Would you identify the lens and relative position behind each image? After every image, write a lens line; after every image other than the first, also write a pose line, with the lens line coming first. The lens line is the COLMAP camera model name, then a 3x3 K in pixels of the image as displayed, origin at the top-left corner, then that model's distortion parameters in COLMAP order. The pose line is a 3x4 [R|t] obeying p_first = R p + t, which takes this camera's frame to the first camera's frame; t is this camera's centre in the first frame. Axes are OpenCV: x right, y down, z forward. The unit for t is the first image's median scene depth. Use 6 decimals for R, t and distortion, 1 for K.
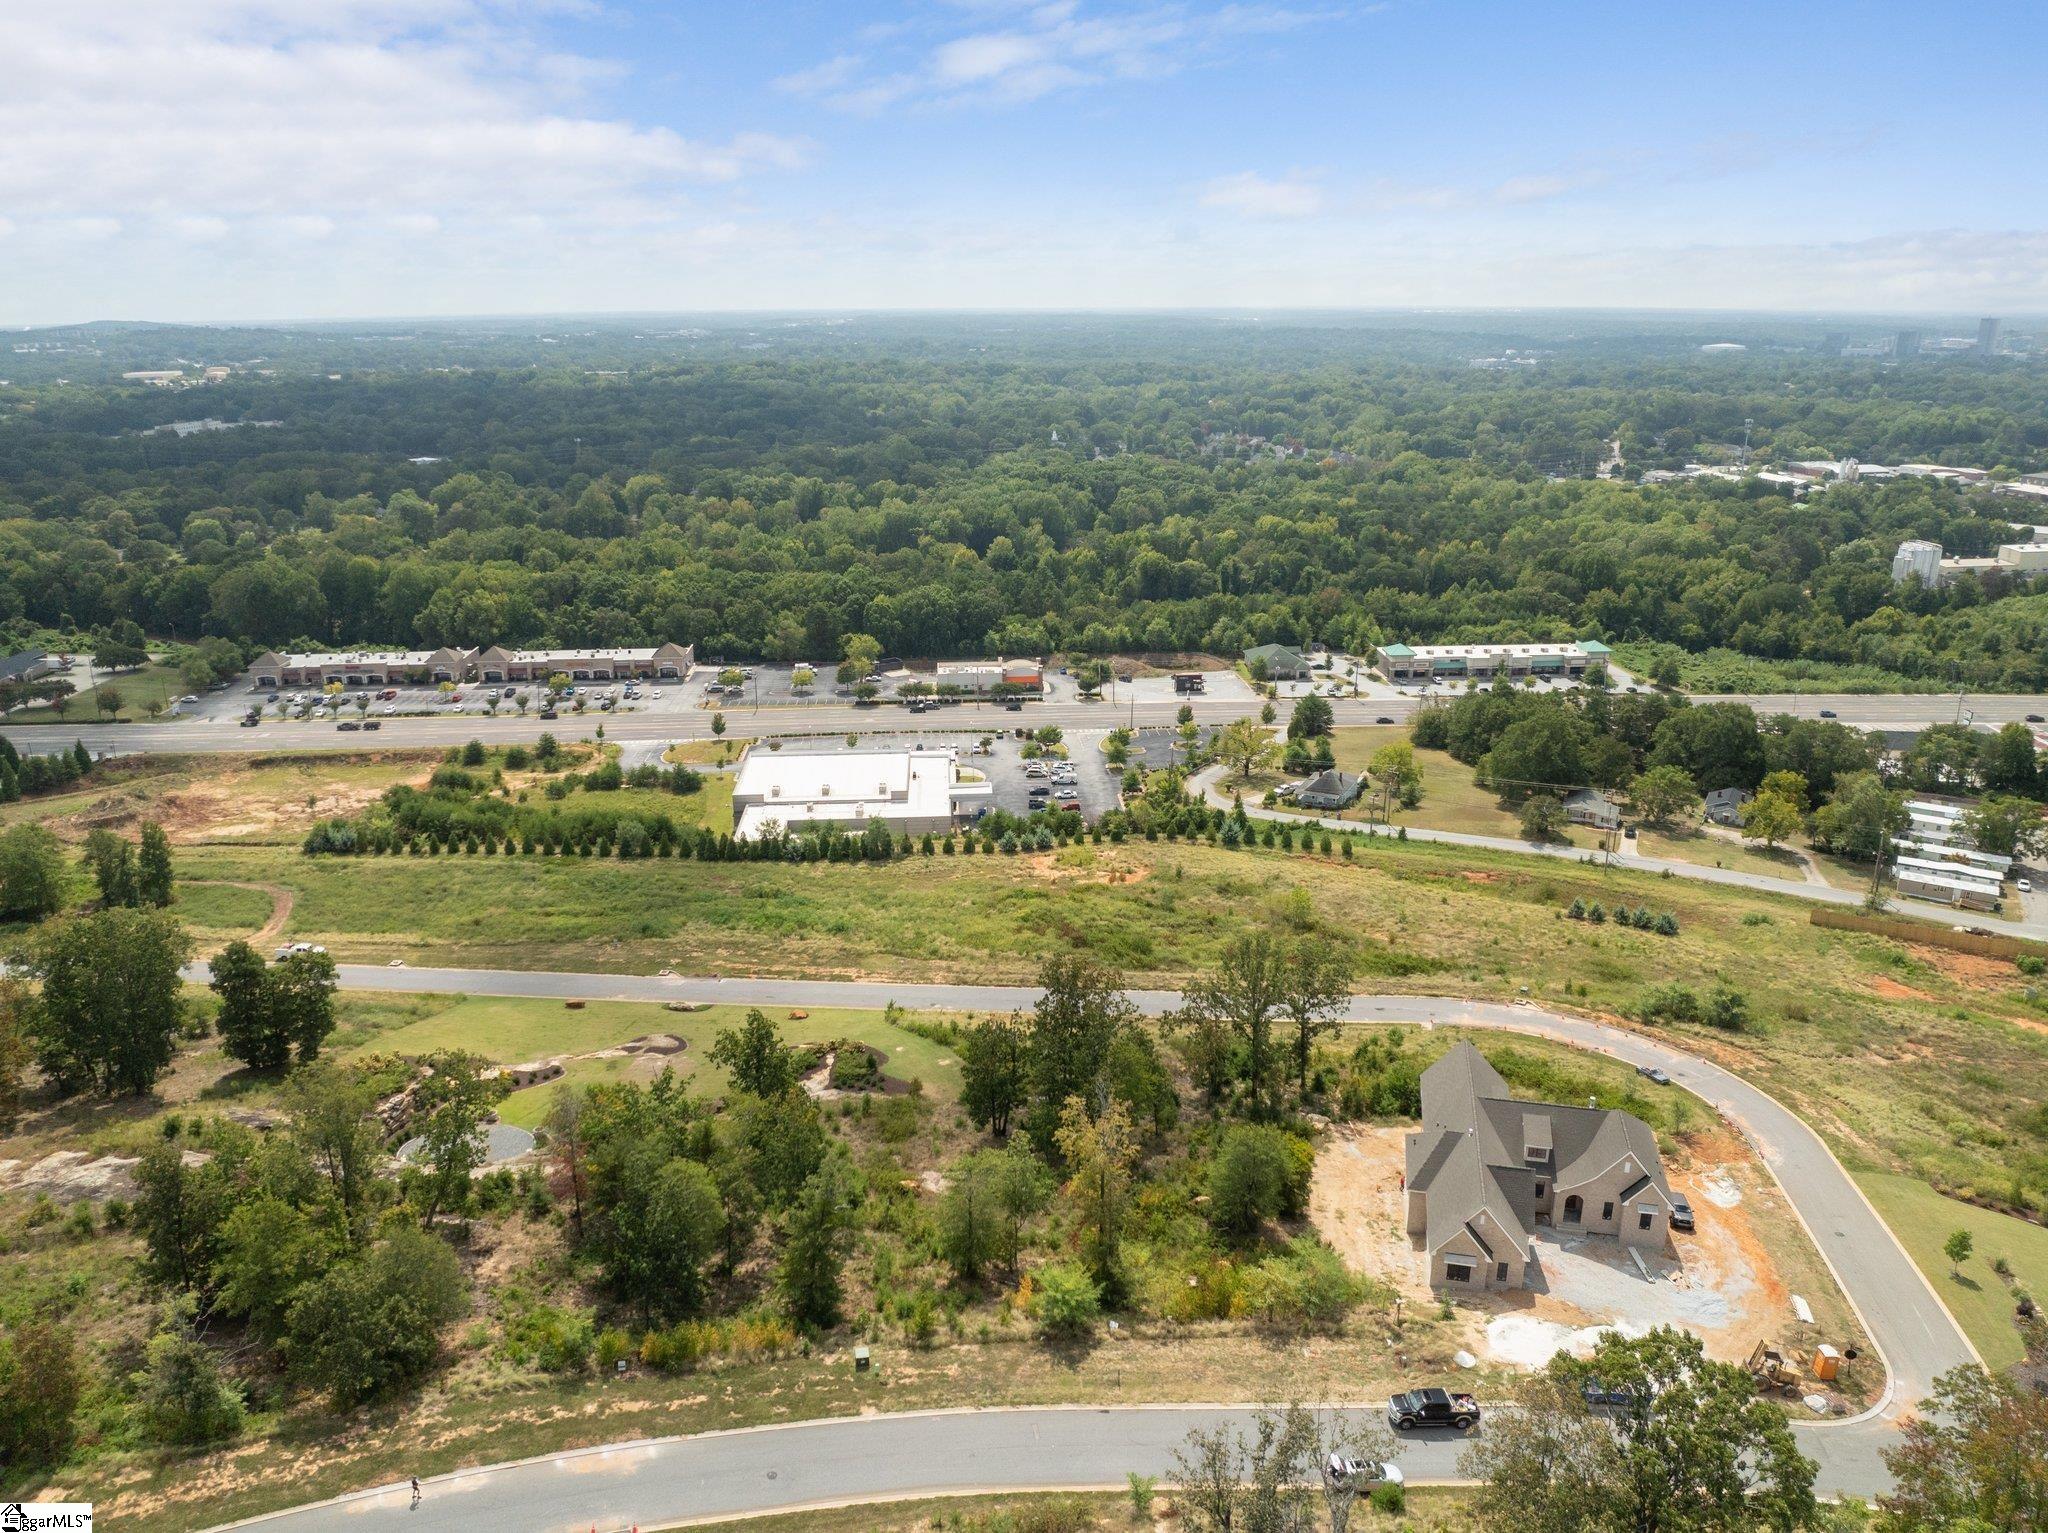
lens RADIAL K [[1438.5, 0, 1024.0], [0, 1438.5, 766.5], [0, 0, 1]] dist [-0.019752, -0.040703]
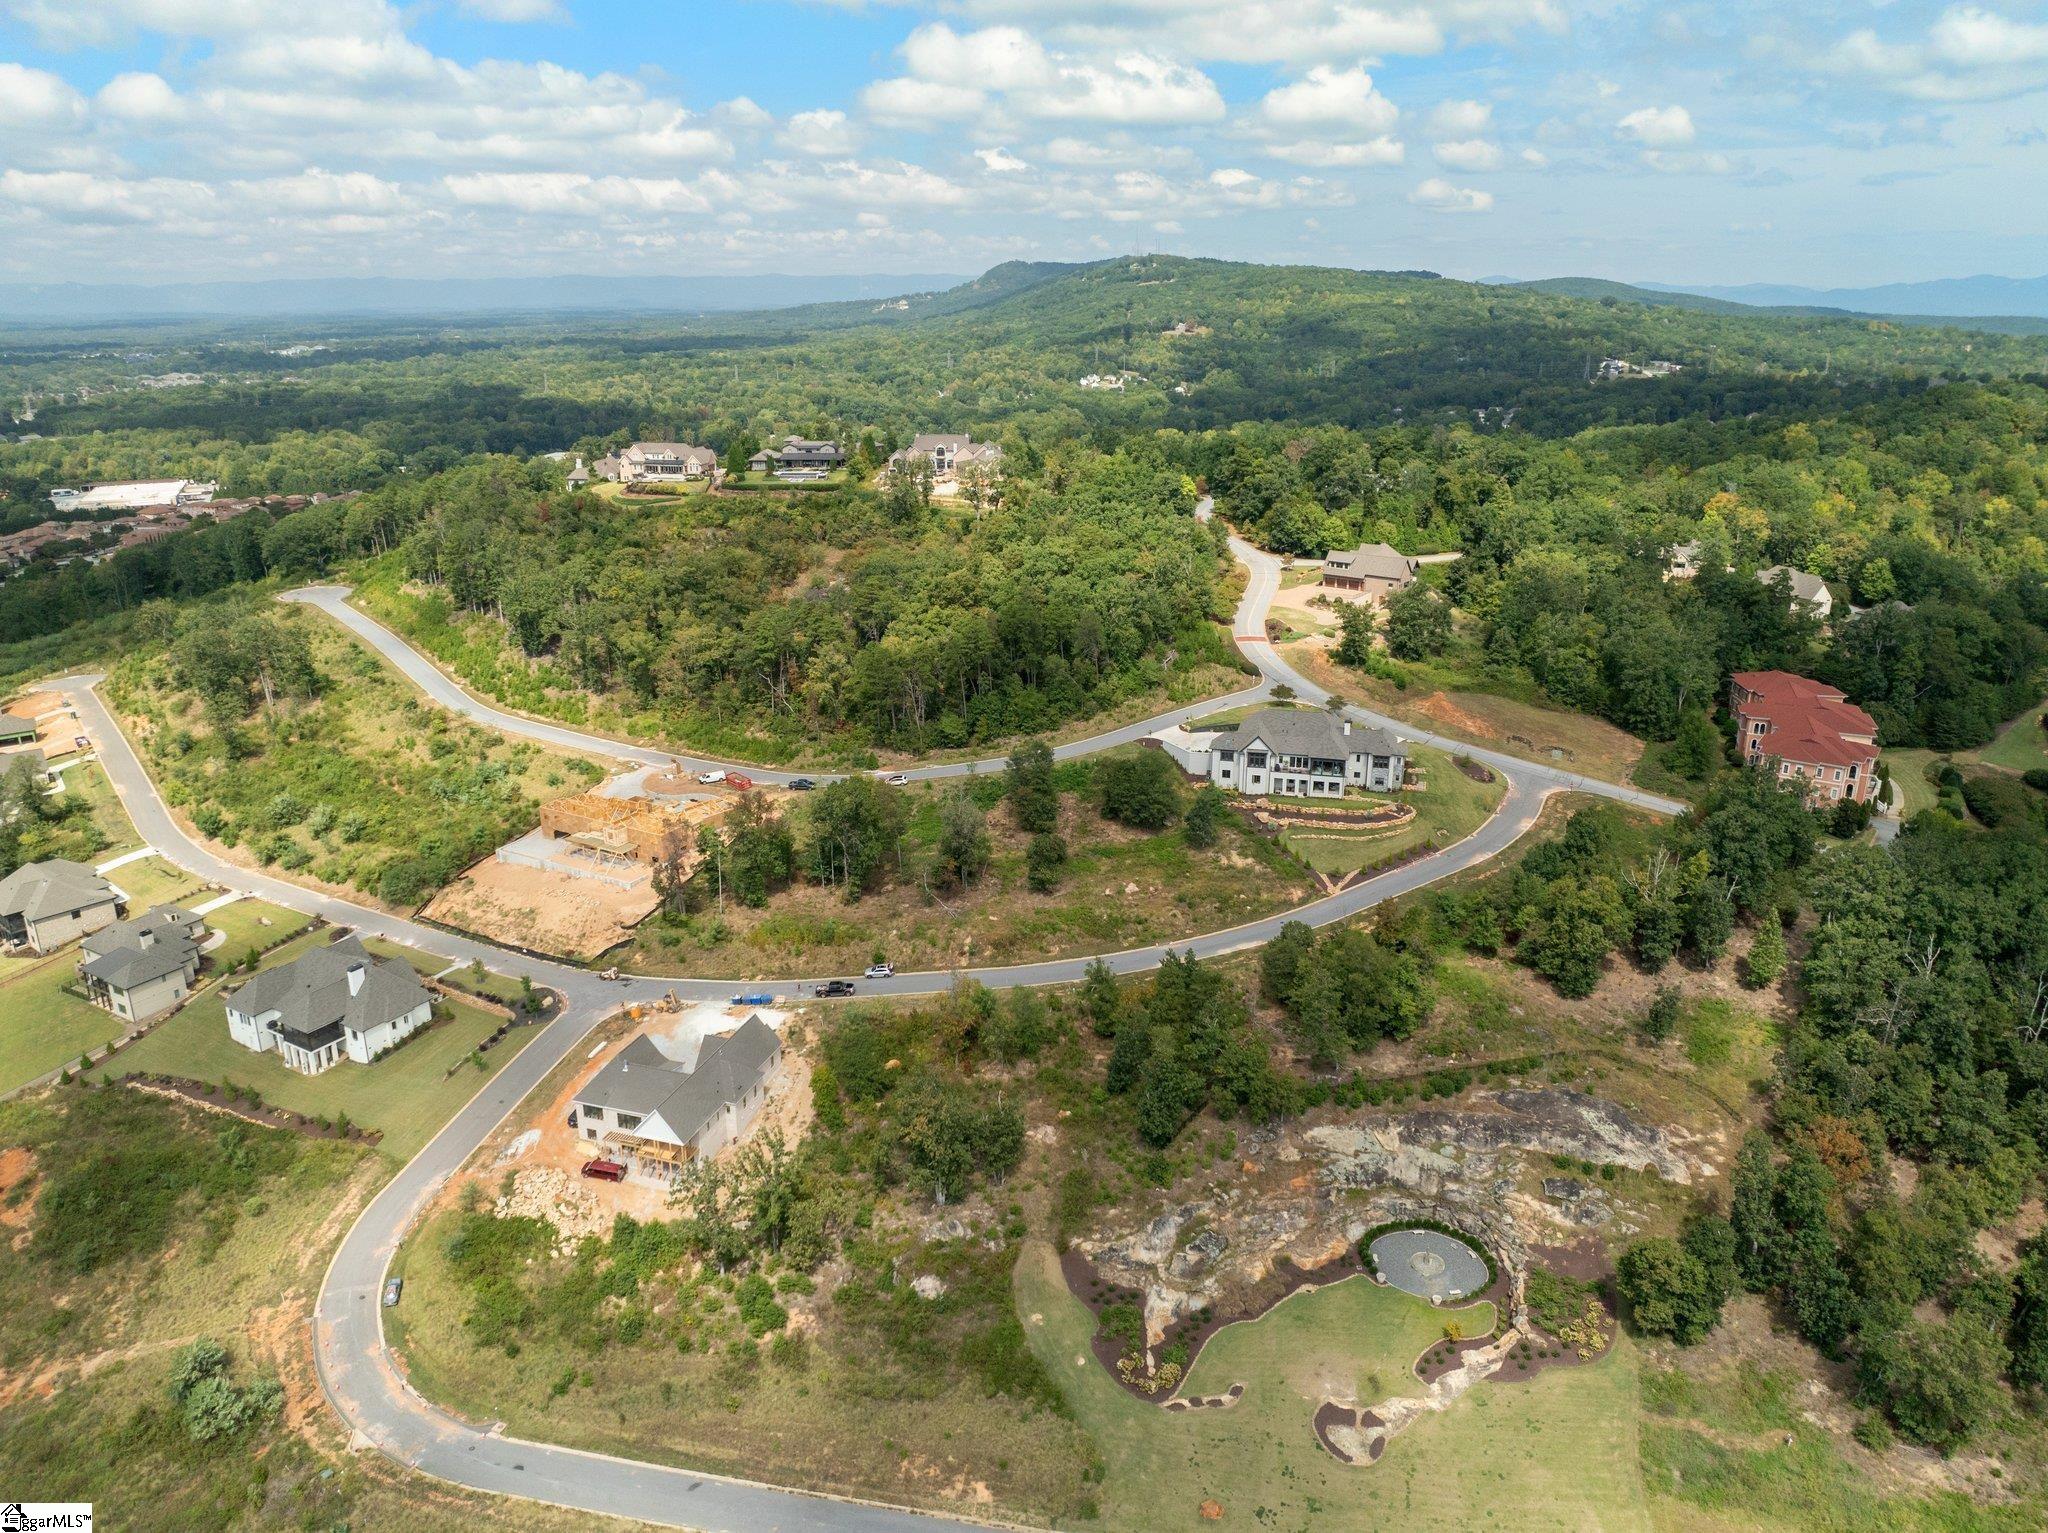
lens RADIAL K [[1438.5, 0, 1024.0], [0, 1438.5, 766.5], [0, 0, 1]] dist [-0.019752, -0.040703]
pose [[-0.996568, -0.019339, 0.080491, -0.089587], [0.032183, 0.805329, 0.591954, -0.541656], [-0.076269, 0.592512, -0.801943, 1.172181]]
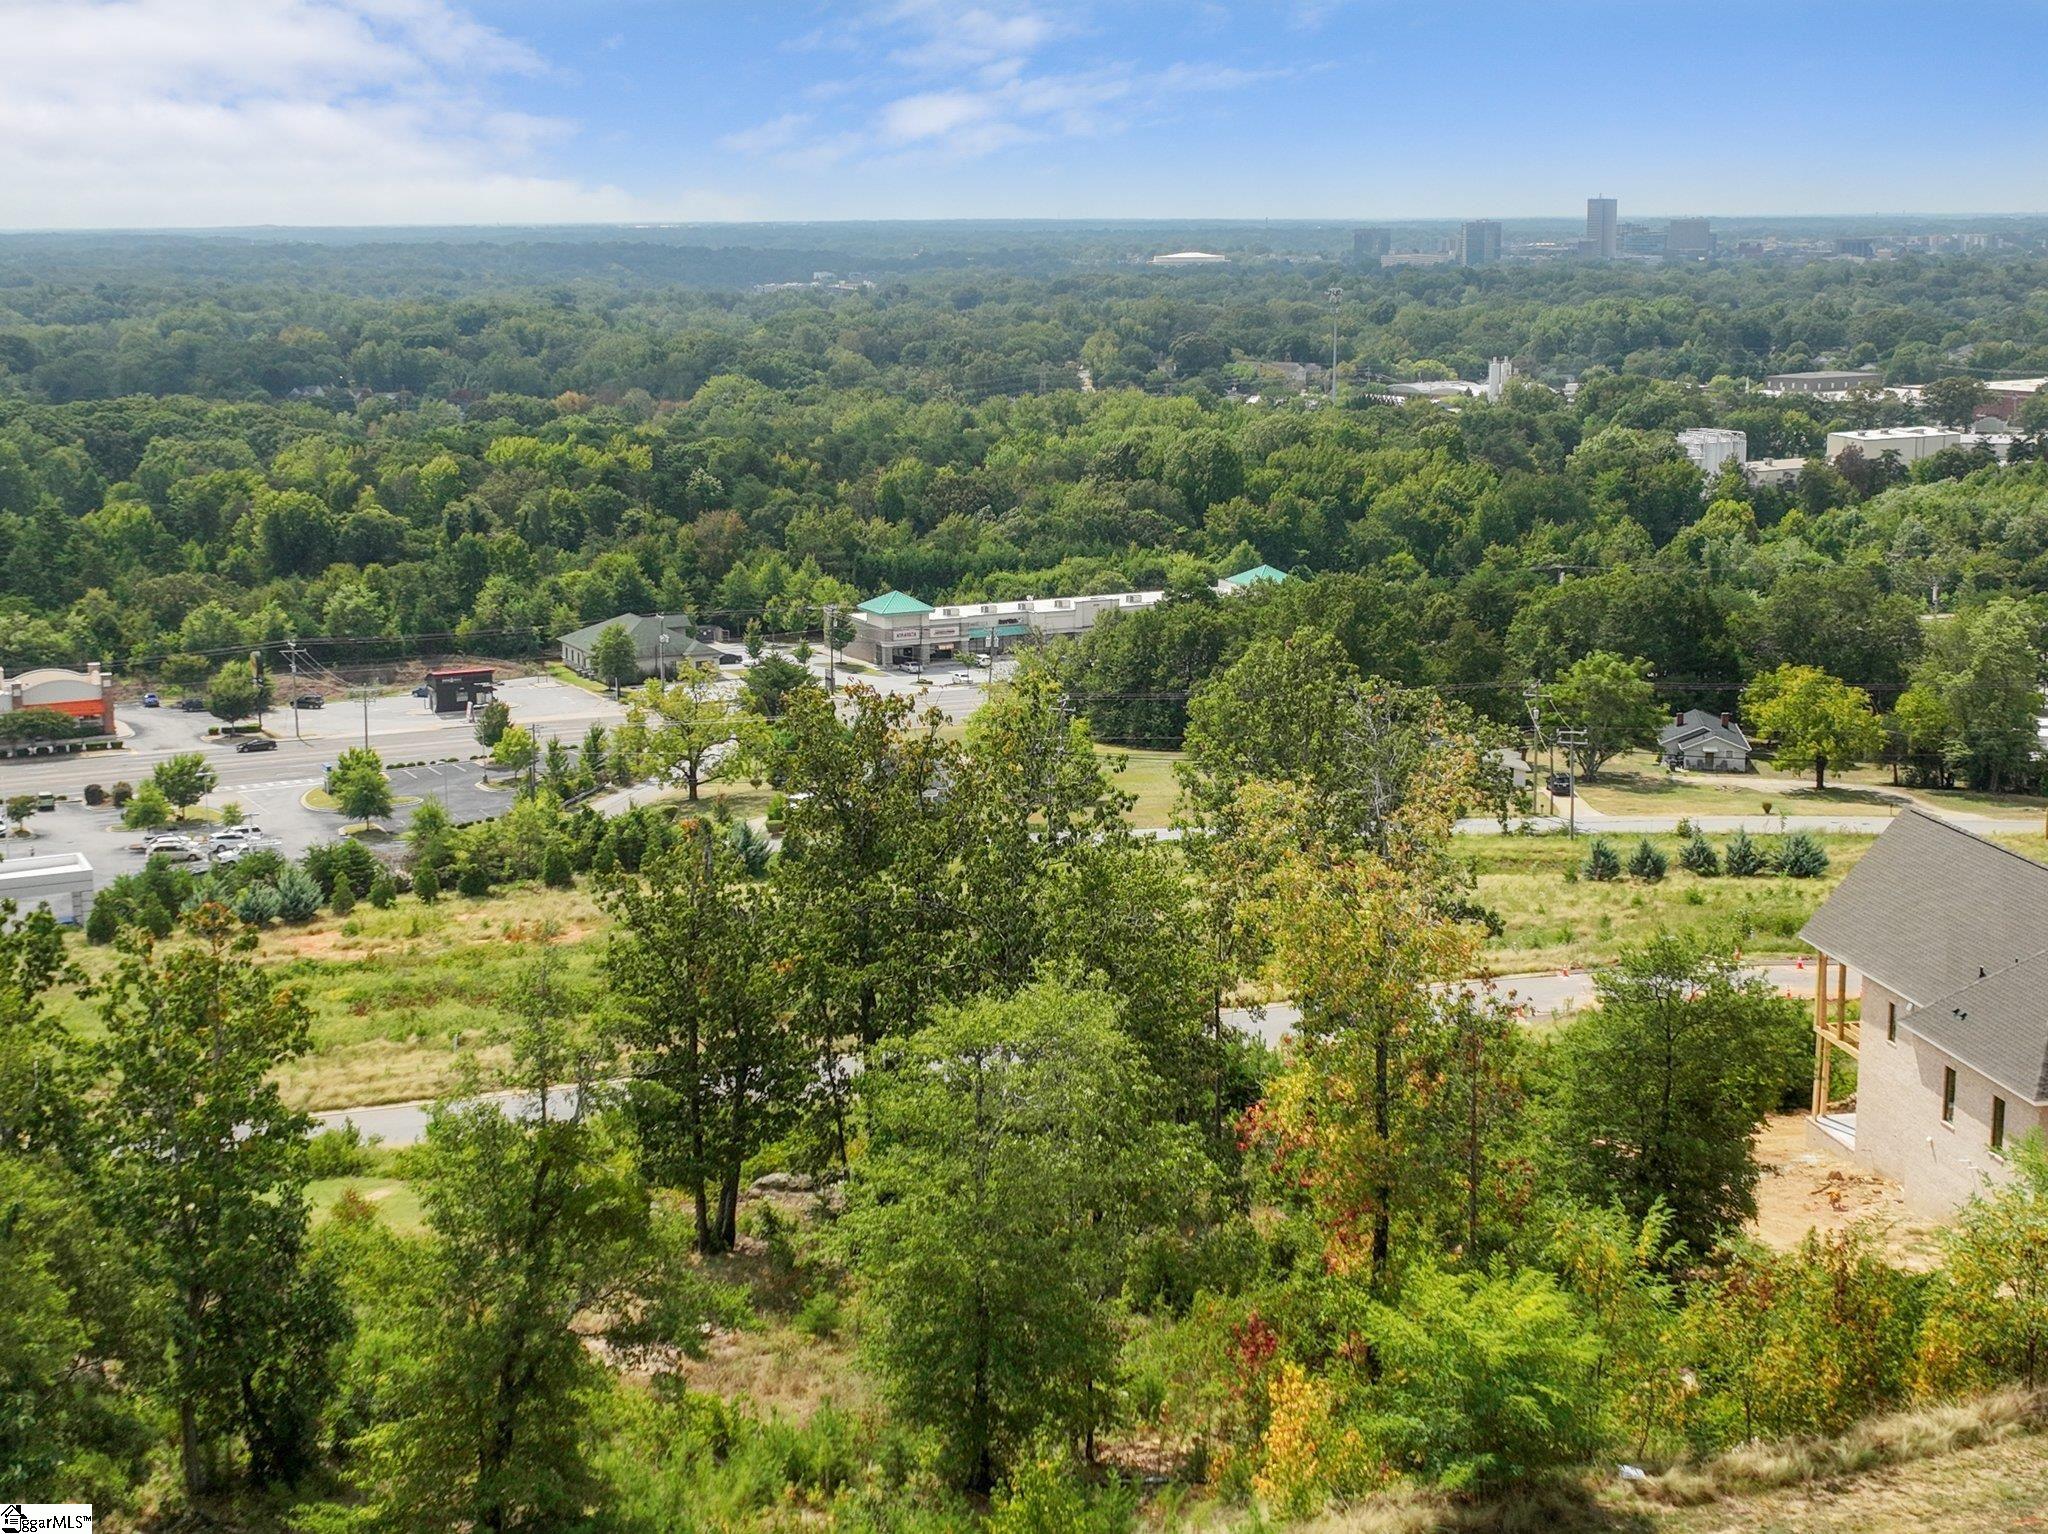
lens RADIAL K [[2875.5, 0, 1060.8], [0, 2875.5, 759.5], [0, 0, 1]] dist [0.009070, 0.009952]
pose [[0.918328, -0.074737, 0.388699, -0.114555], [0.123967, 0.986913, -0.103121, 0.142776], [-0.375906, 0.142885, 0.915576, 0.249078]]
